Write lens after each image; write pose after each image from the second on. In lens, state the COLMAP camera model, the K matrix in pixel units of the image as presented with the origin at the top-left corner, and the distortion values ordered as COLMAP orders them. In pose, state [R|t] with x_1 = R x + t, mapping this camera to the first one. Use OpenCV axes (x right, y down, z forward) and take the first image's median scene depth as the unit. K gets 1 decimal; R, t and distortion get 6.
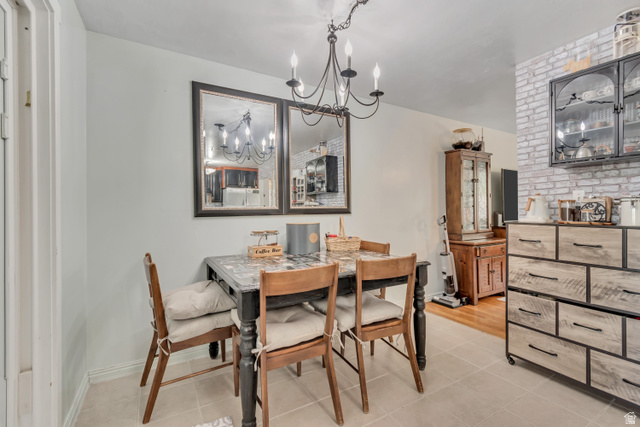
lens RADIAL K [[289.9, 0, 321.8], [0, 289.9, 213.3], [0, 0, 1]] dist [0.004668, 0.000019]
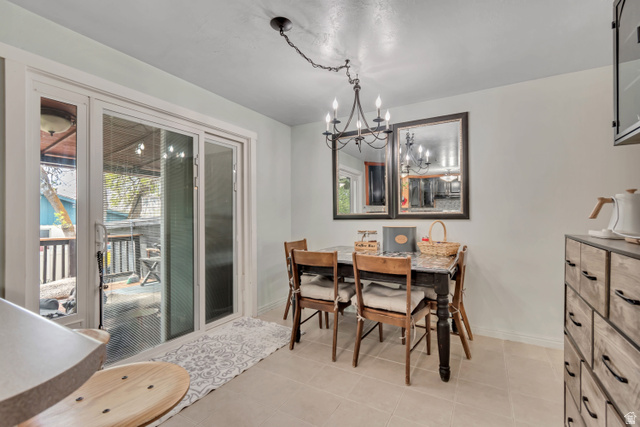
lens RADIAL K [[289.9, 0, 320.2], [0, 289.9, 215.3], [0, 0, 1]] dist [0.004668, 0.000019]
pose [[0.497588, 0.005047, -0.867399, 0.846670], [-0.012241, 0.999924, -0.001204, -0.006510], [0.867327, 0.011217, 0.497612, 0.140255]]
